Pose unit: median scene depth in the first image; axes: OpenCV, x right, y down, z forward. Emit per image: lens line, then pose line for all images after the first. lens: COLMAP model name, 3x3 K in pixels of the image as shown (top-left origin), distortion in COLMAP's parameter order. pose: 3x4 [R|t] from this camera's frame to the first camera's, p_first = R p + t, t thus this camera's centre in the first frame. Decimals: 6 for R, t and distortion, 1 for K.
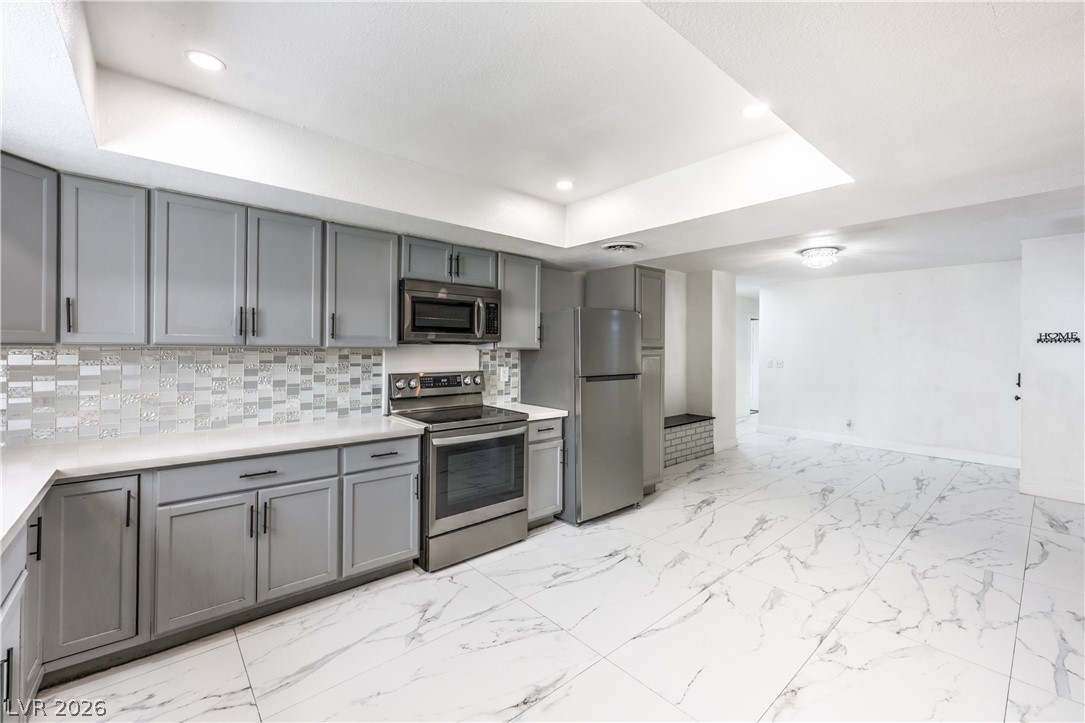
lens RADIAL K [[448.8, 0, 537.9], [0, 448.8, 352.3], [0, 0, 1]] dist [-0.000955, -0.000772]
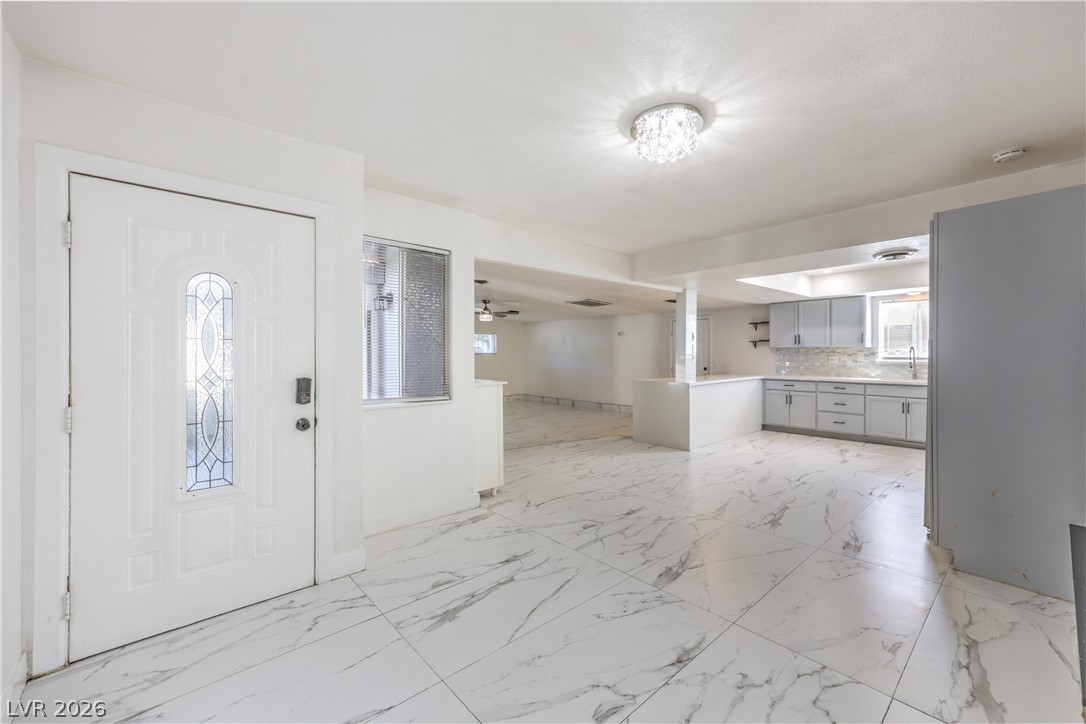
lens RADIAL K [[434.1, 0, 550.0], [0, 434.1, 361.4], [0, 0, 1]] dist [-0.000622, -0.000407]
pose [[-0.999860, -0.000518, -0.016736, 1.214544], [-0.000992, 0.999597, 0.028370, 0.017265], [0.016714, 0.028383, -0.999457, 2.330741]]
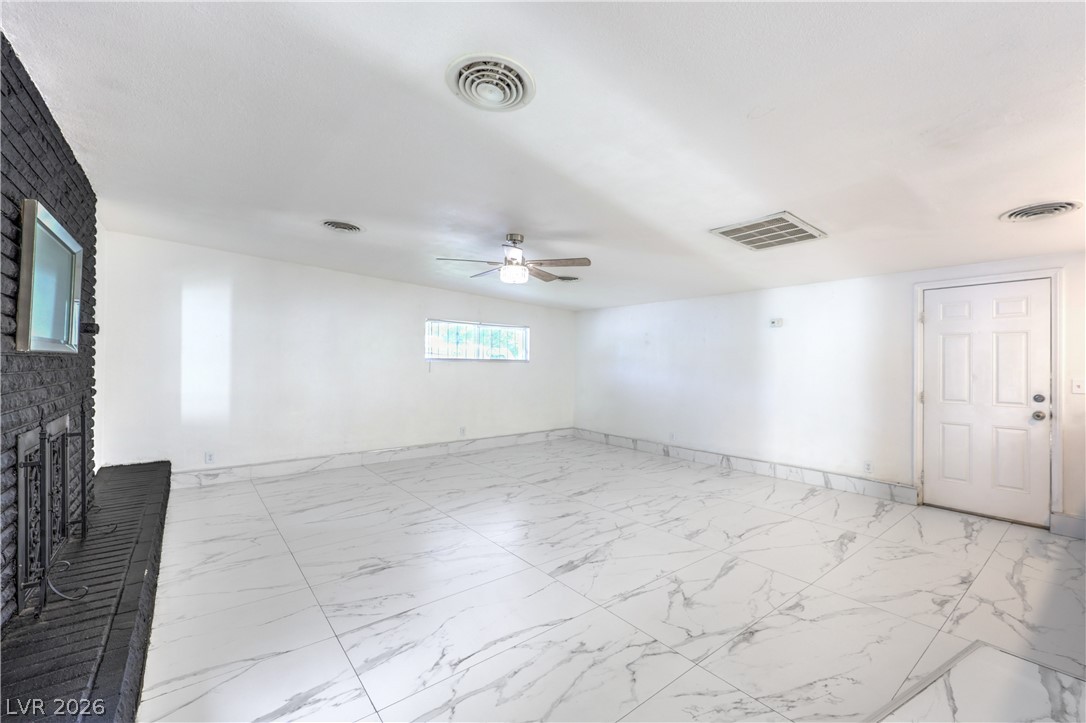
lens RADIAL K [[457.6, 0, 542.0], [0, 457.6, 372.5], [0, 0, 1]] dist [-0.001668, 0.002264]
pose [[-0.998857, -0.016427, 0.044898, 1.468319], [-0.015376, 0.999602, 0.023657, 0.065325], [-0.045269, 0.022940, -0.998711, 0.776950]]
